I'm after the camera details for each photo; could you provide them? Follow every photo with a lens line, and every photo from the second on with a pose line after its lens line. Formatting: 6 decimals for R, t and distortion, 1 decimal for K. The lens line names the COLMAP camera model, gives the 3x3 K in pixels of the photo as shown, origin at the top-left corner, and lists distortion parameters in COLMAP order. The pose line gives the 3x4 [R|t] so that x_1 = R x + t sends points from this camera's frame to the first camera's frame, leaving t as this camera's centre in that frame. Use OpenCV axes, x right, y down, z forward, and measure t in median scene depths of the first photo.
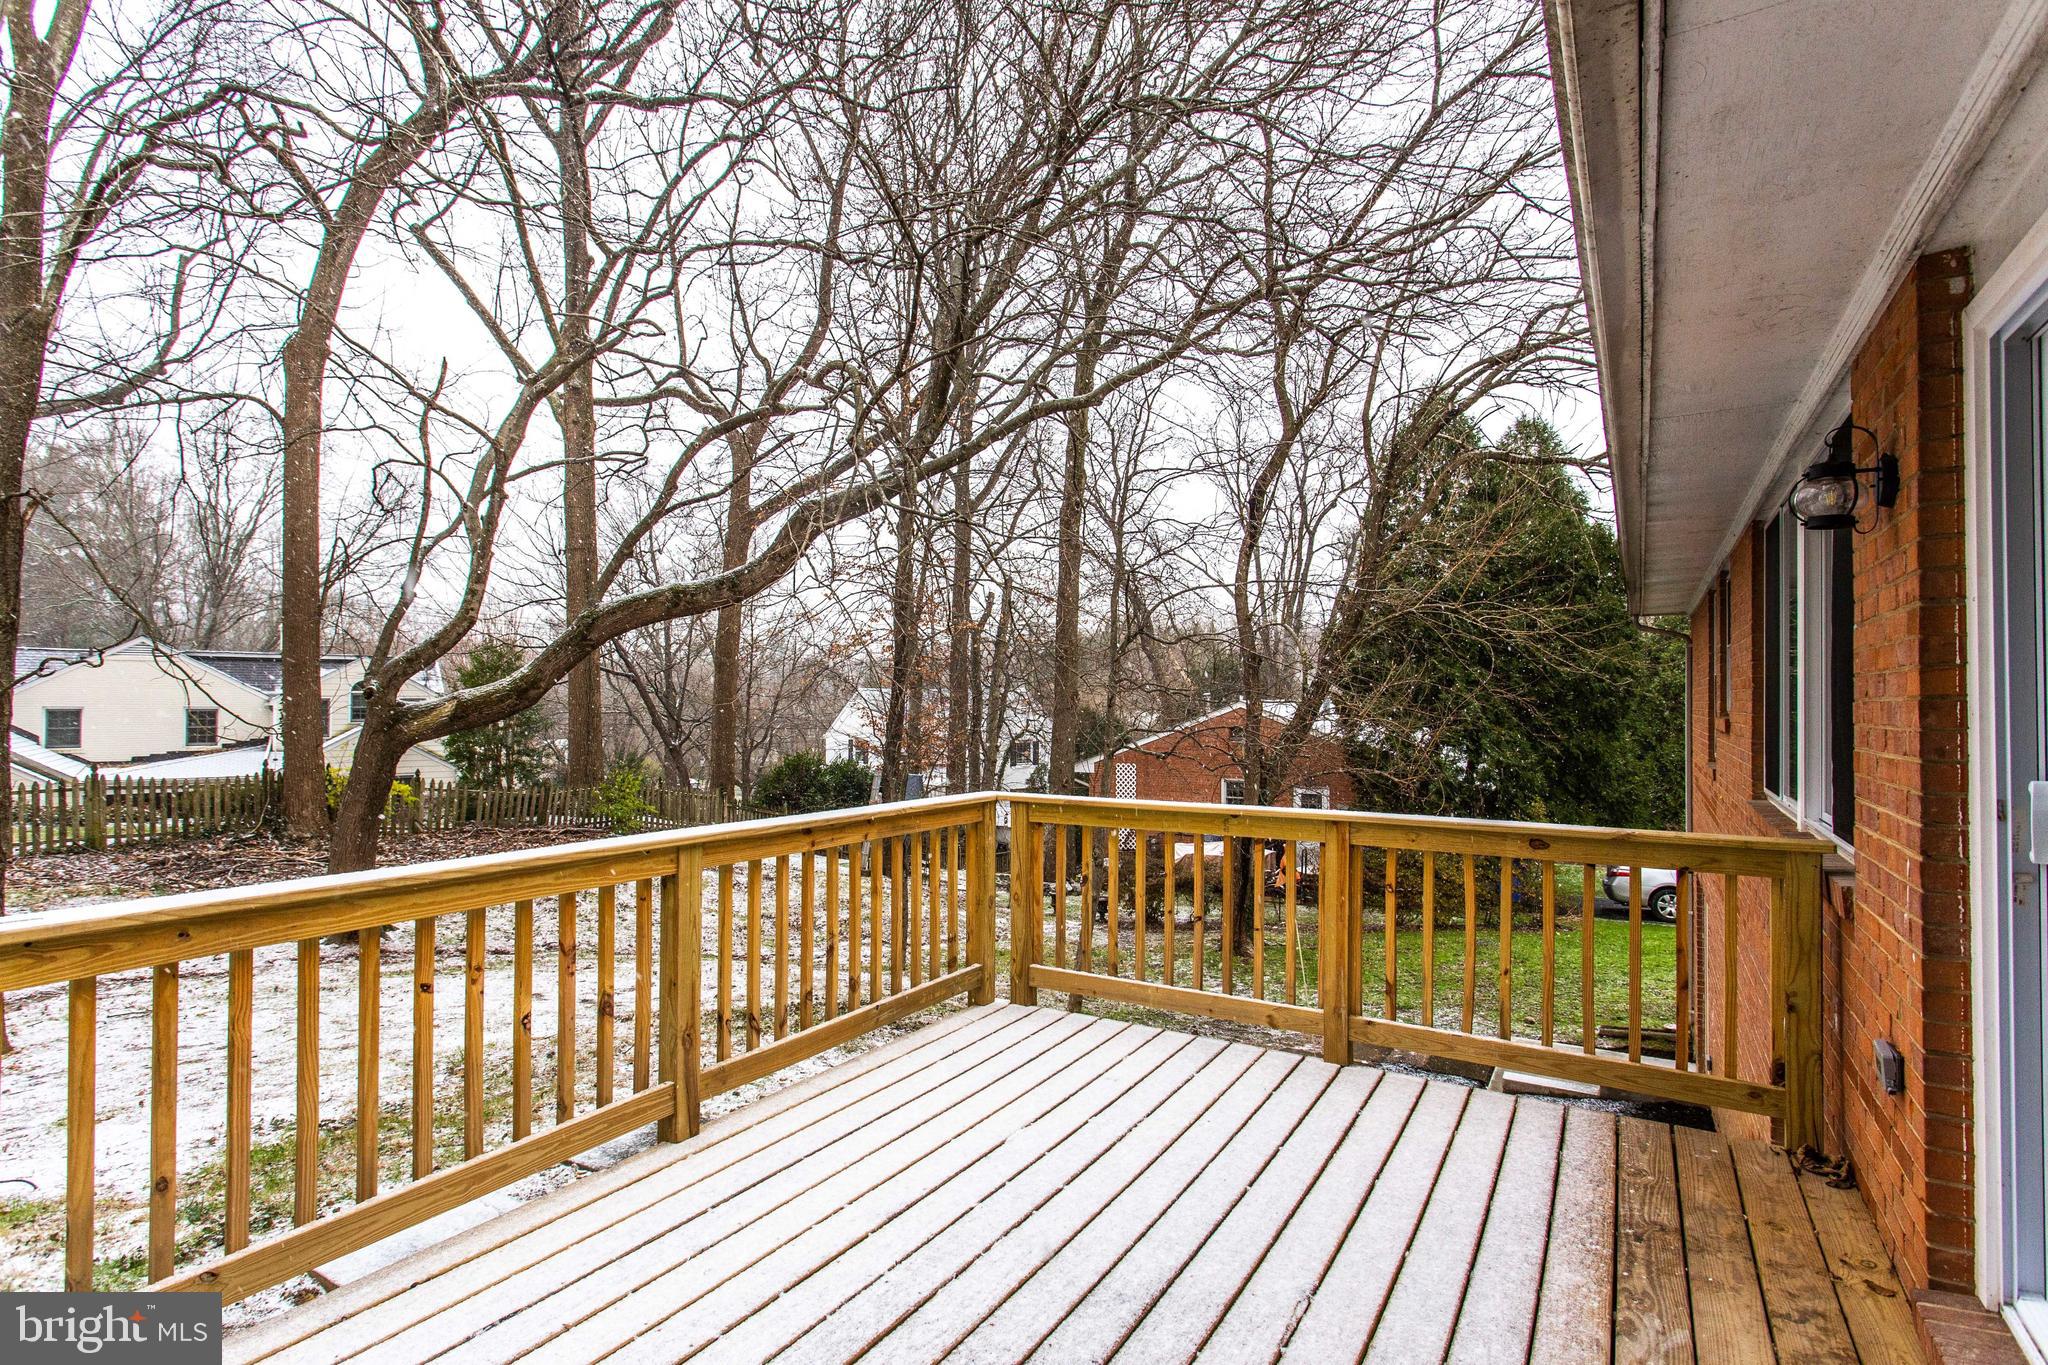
lens RADIAL K [[1002.4, 0, 1024.0], [0, 1002.4, 682.5], [0, 0, 1]] dist [0.001693, 0.000267]
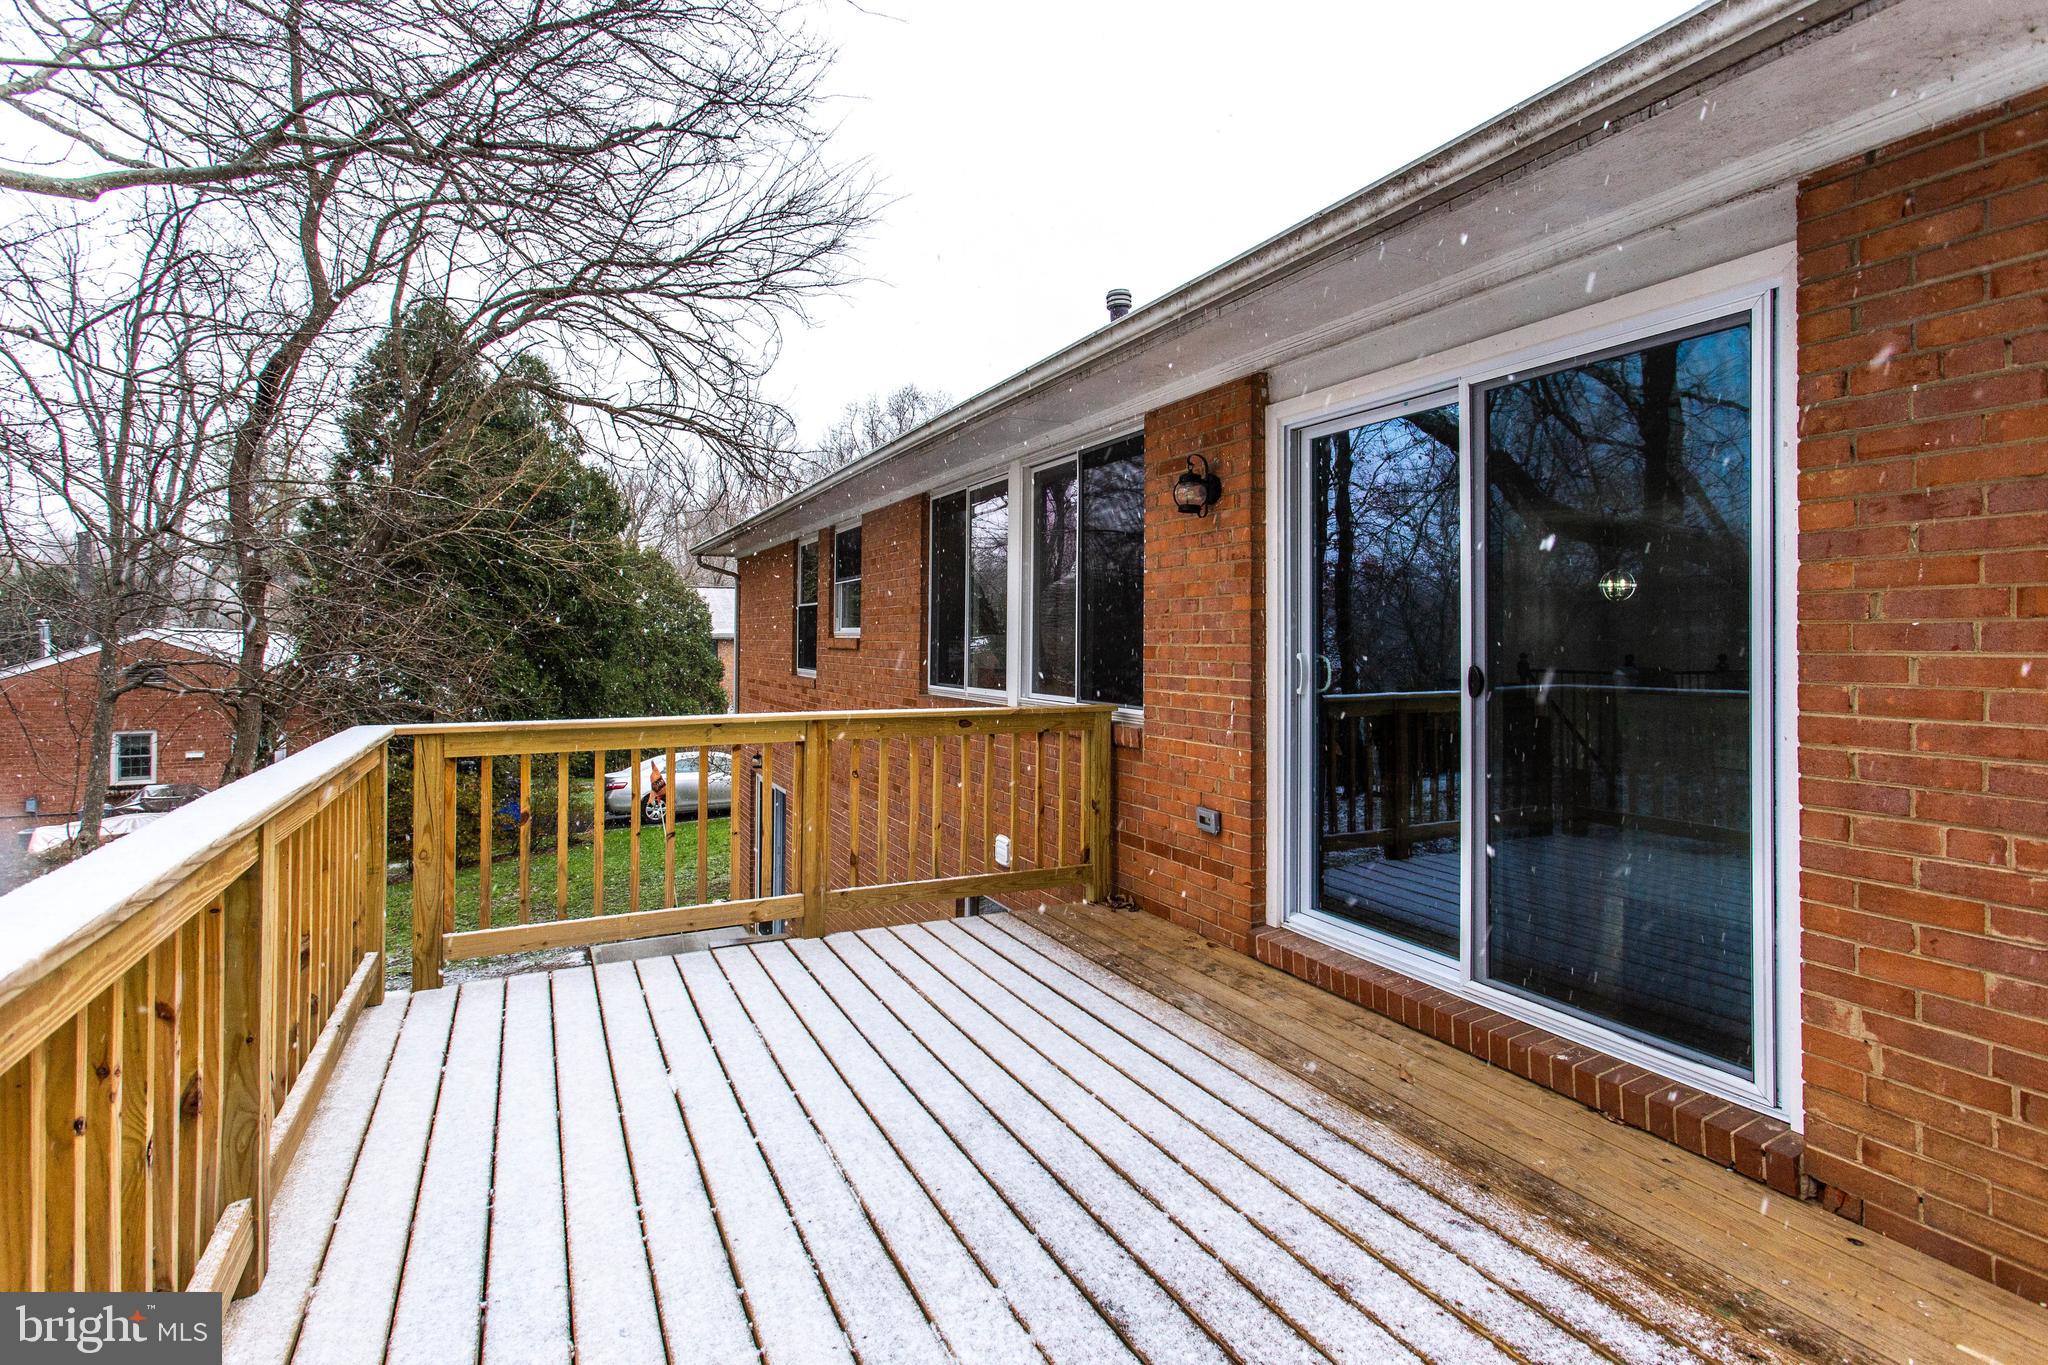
lens RADIAL K [[999.4, 0, 1026.1], [0, 999.4, 628.0], [0, 0, 1]] dist [0.002041, 0.000186]
pose [[0.529071, 0.008326, 0.848537, -0.704771], [-0.015784, 0.999875, 0.000031, 0.041919], [-0.848431, -0.013409, 0.529137, 0.301847]]
